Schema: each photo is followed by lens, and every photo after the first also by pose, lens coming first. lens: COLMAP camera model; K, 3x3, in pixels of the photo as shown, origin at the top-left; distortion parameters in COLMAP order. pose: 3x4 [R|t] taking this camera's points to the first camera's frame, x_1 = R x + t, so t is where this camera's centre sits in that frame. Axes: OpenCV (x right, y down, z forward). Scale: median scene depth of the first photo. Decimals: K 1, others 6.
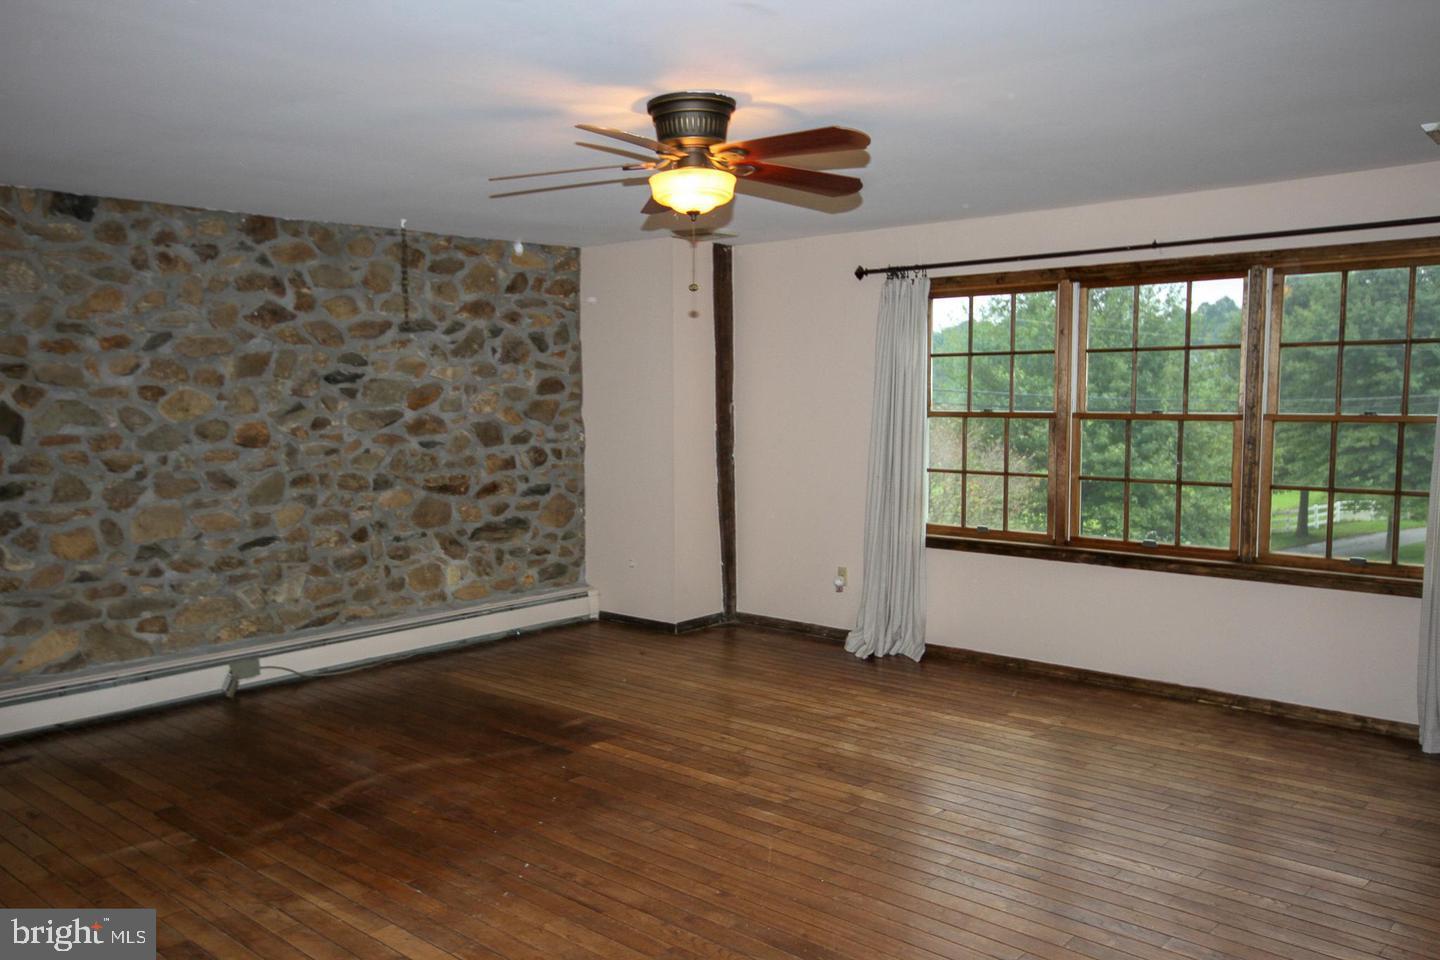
lens RADIAL K [[1154.8, 0, 693.8], [0, 1154.8, 476.3], [0, 0, 1]] dist [-0.005096, 0.053958]
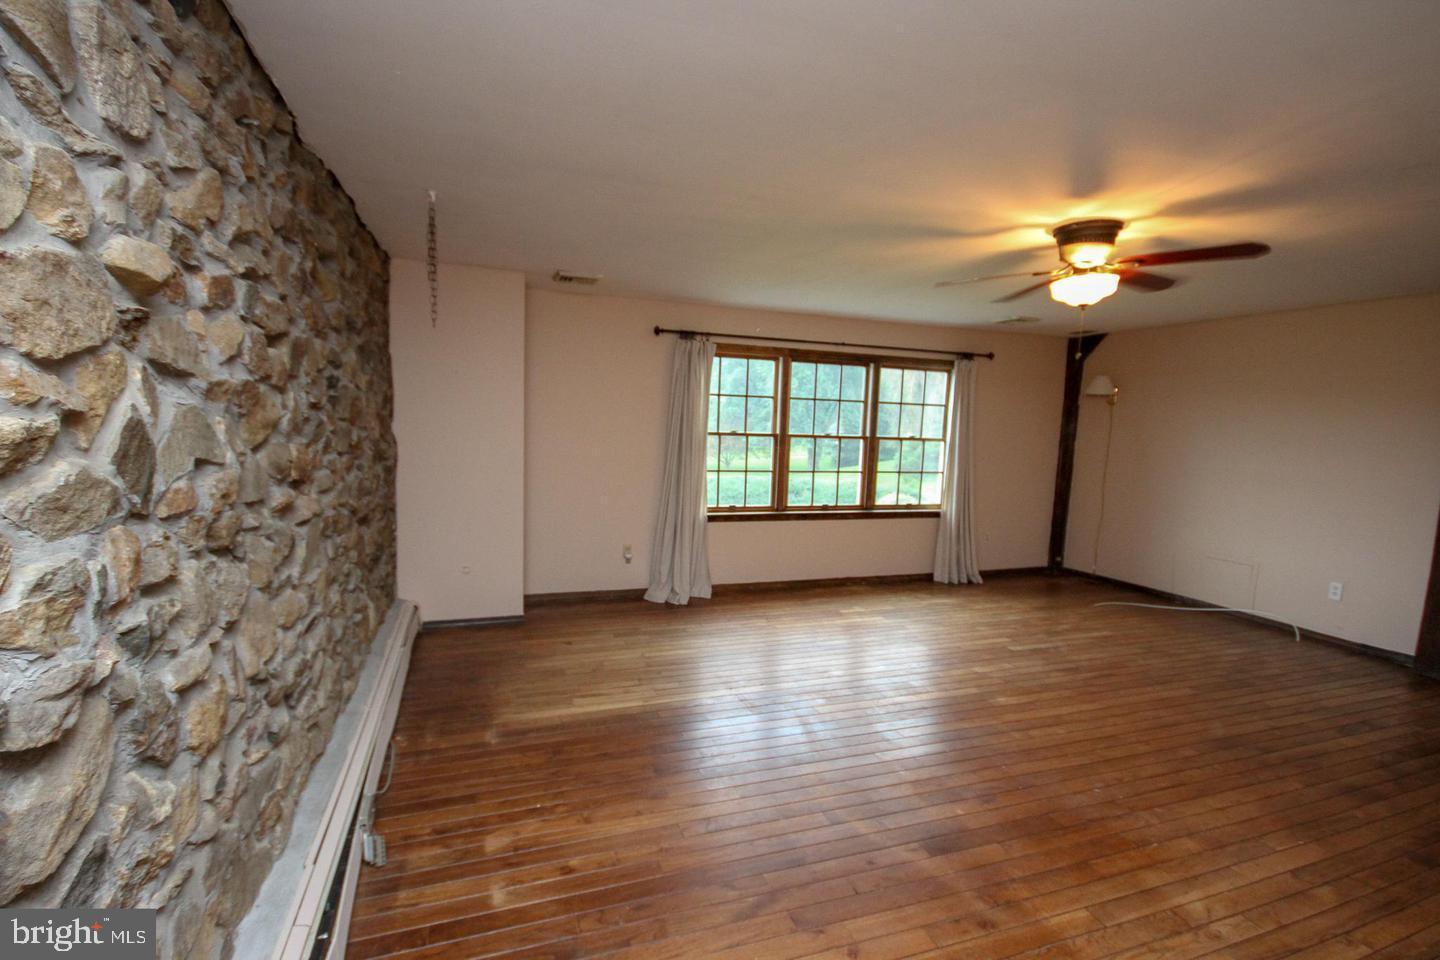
lens RADIAL K [[668.6, 0, 714.2], [0, 668.6, 487.5], [0, 0, 1]] dist [-0.003503, -0.003018]
pose [[0.470255, -0.068396, 0.879876, -0.590574], [0.031777, 0.997658, 0.060568, -0.038463], [-0.881958, -0.000522, 0.471327, 0.613732]]
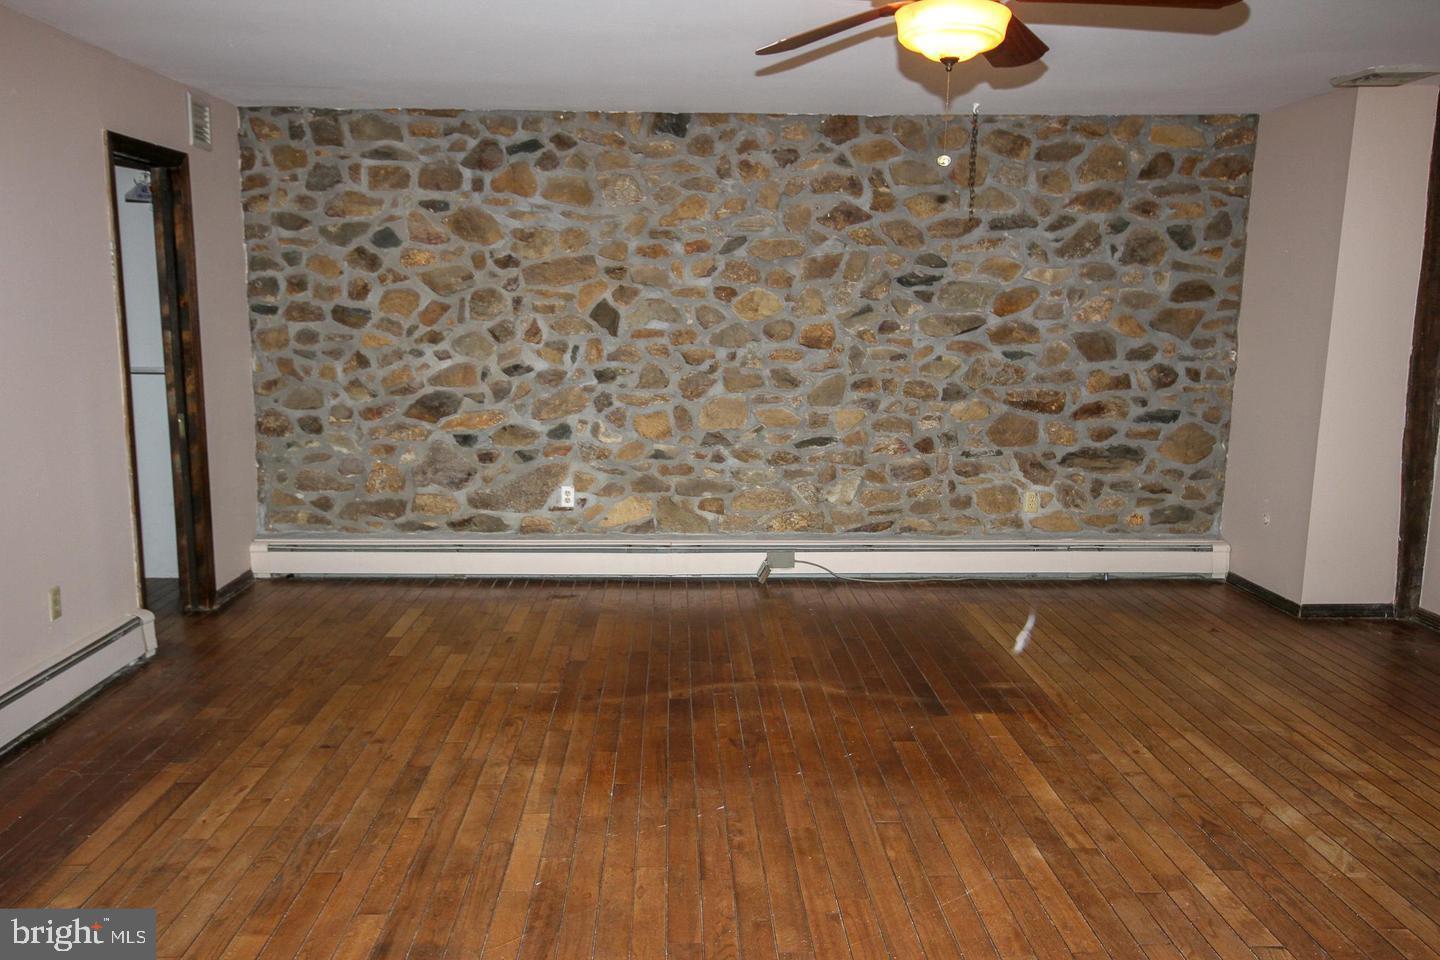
lens RADIAL K [[1154.8, 0, 722.0], [0, 1154.8, 480.4], [0, 0, 1]] dist [-0.005096, 0.053958]
pose [[0.692341, 0.126556, -0.710386, 0.289491], [-0.066119, 0.991484, 0.112195, -0.017537], [0.718535, -0.030707, 0.694813, 0.216428]]
